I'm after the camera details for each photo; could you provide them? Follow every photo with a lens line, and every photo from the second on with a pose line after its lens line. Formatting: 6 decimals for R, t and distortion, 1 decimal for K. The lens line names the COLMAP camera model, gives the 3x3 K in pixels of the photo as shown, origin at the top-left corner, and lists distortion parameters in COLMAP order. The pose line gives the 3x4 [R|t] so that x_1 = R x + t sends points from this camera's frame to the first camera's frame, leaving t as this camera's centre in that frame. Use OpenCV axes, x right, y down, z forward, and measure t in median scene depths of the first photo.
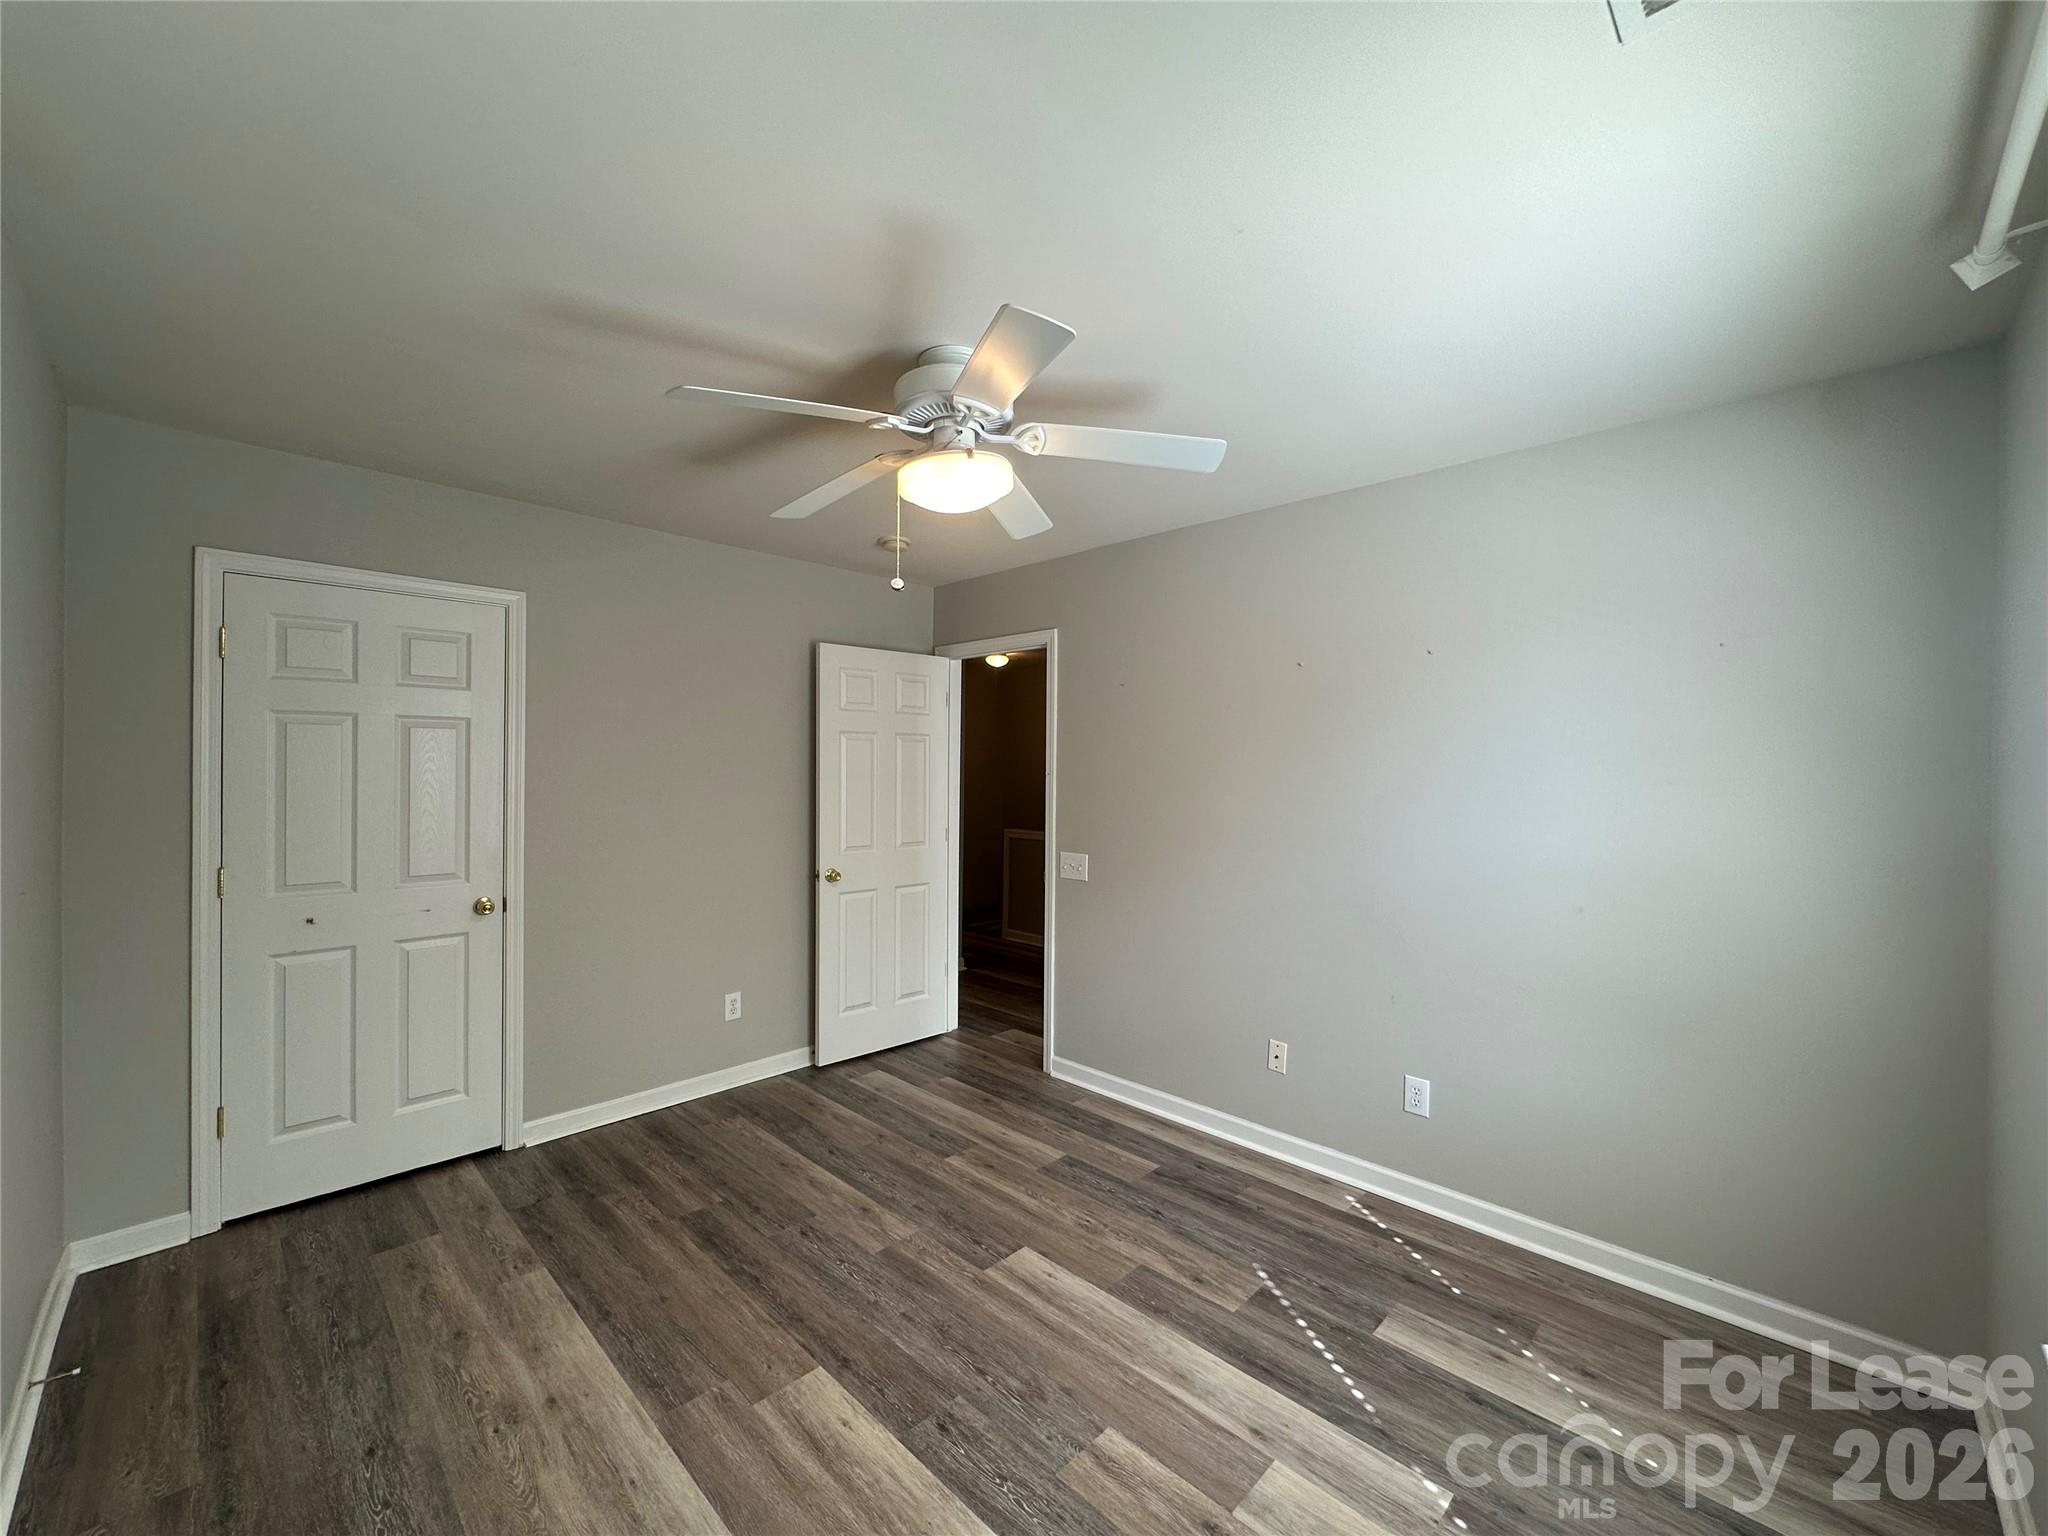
lens RADIAL K [[817.0, 0, 1021.4], [0, 817.0, 764.5], [0, 0, 1]] dist [0.002160, 0.000170]
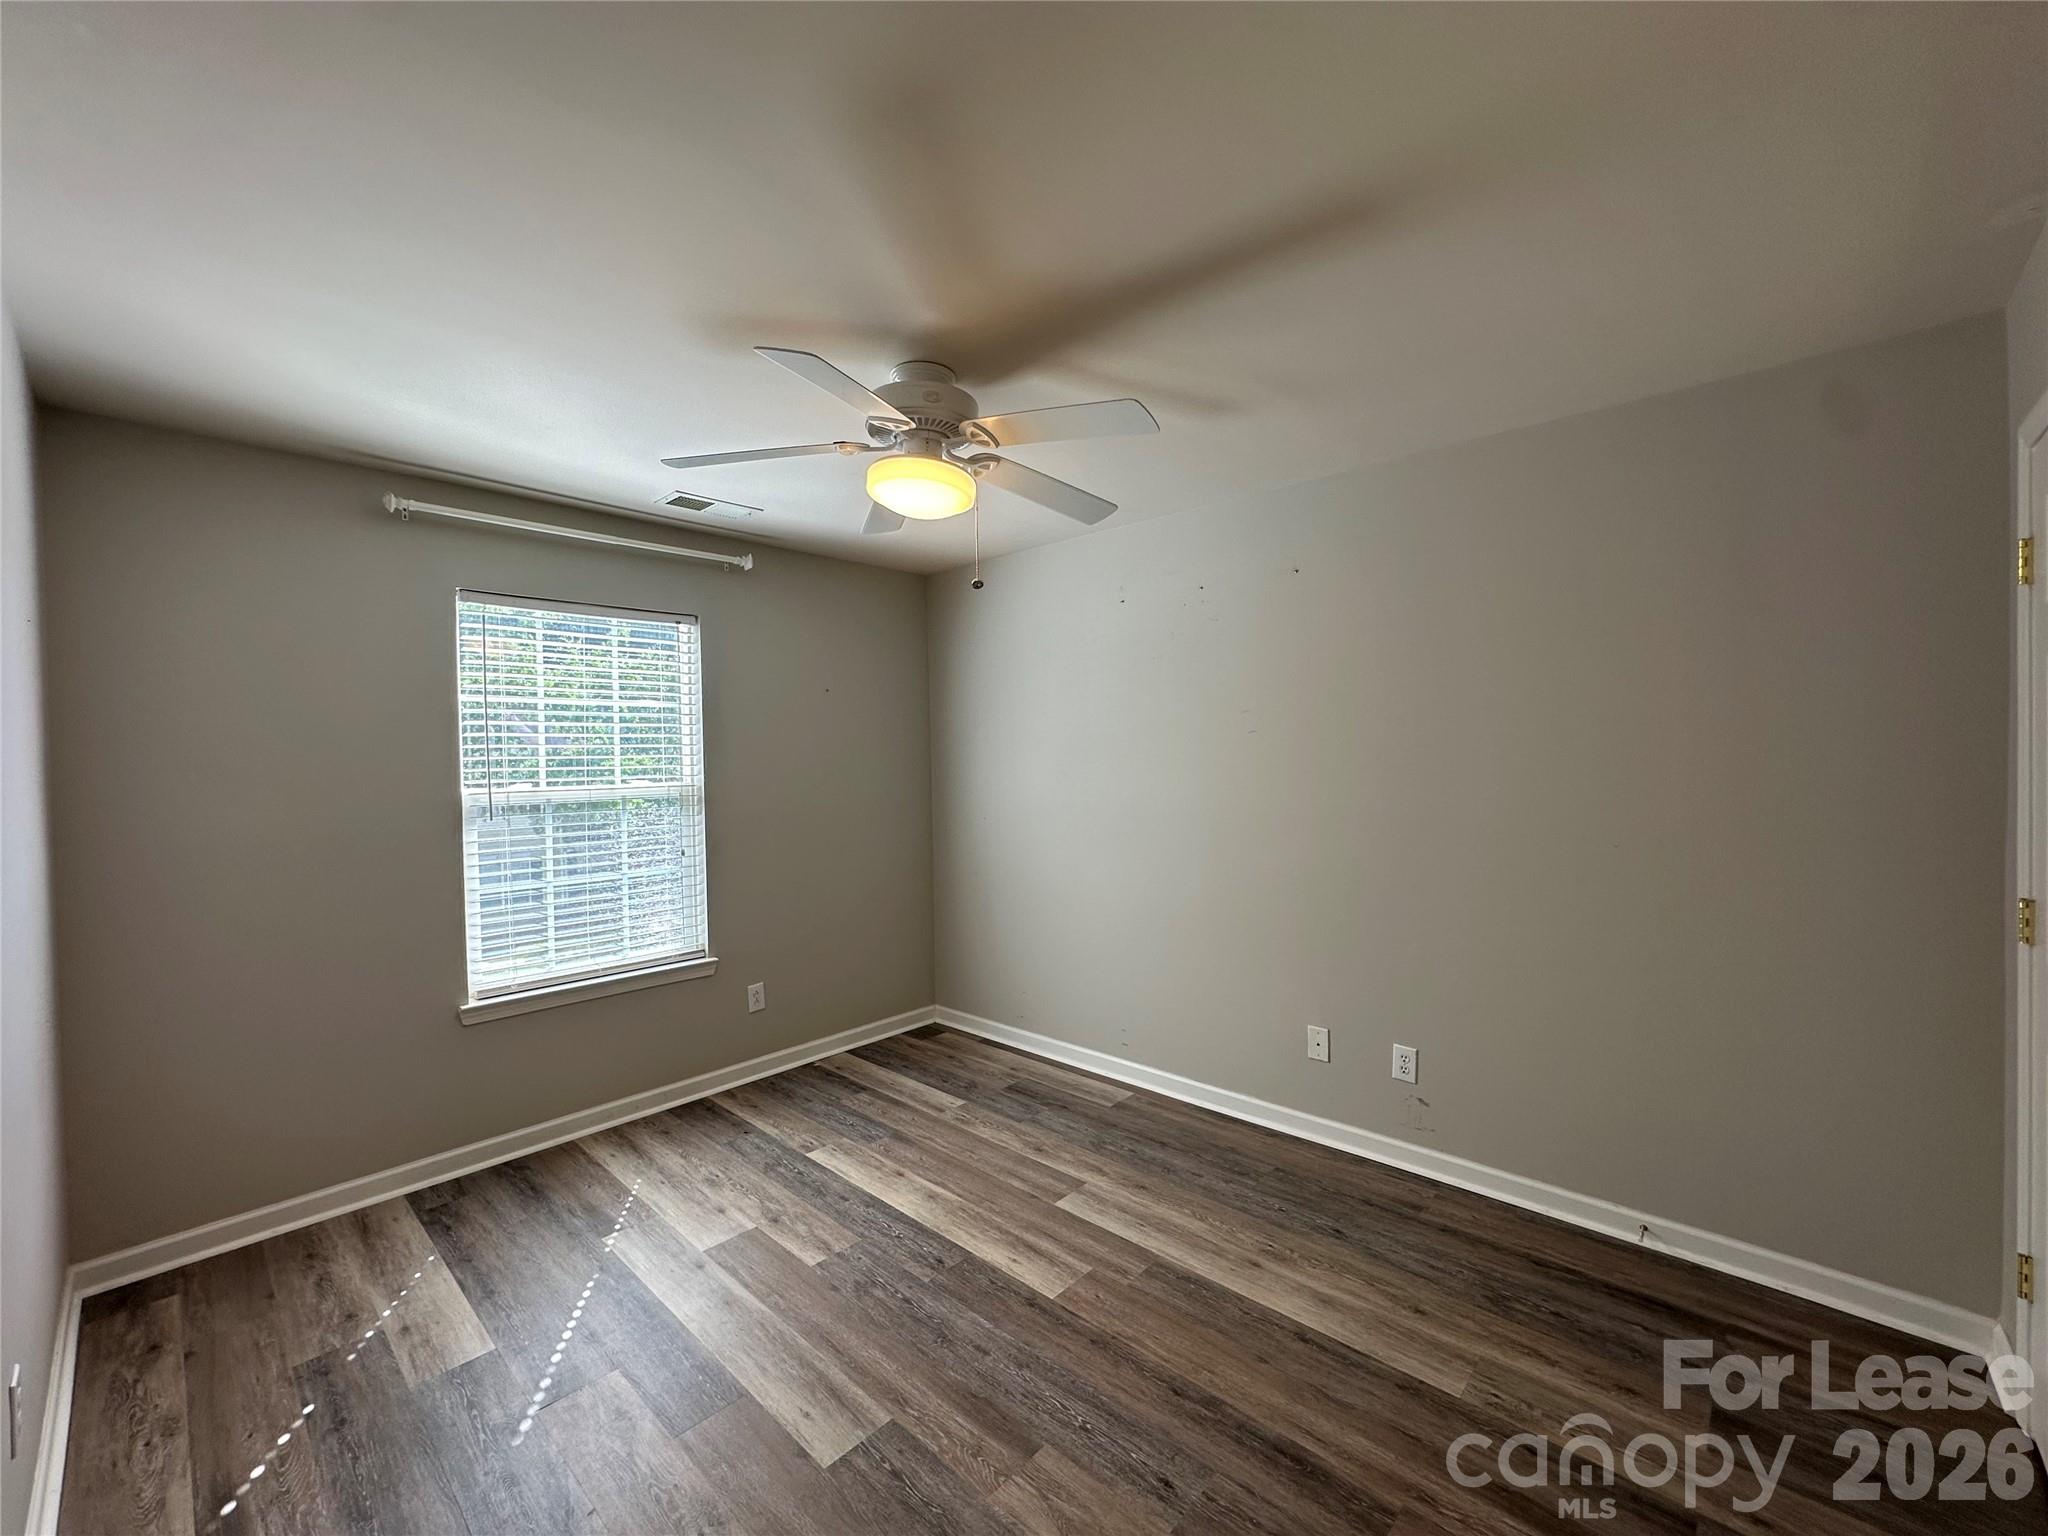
lens RADIAL K [[817.0, 0, 1024.0], [0, 817.0, 772.8], [0, 0, 1]] dist [0.002160, 0.000170]
pose [[-0.999473, 0.008672, -0.031269, -0.173414], [0.008252, 0.999874, 0.013553, 0.009446], [0.031382, 0.013288, -0.999419, 2.024244]]
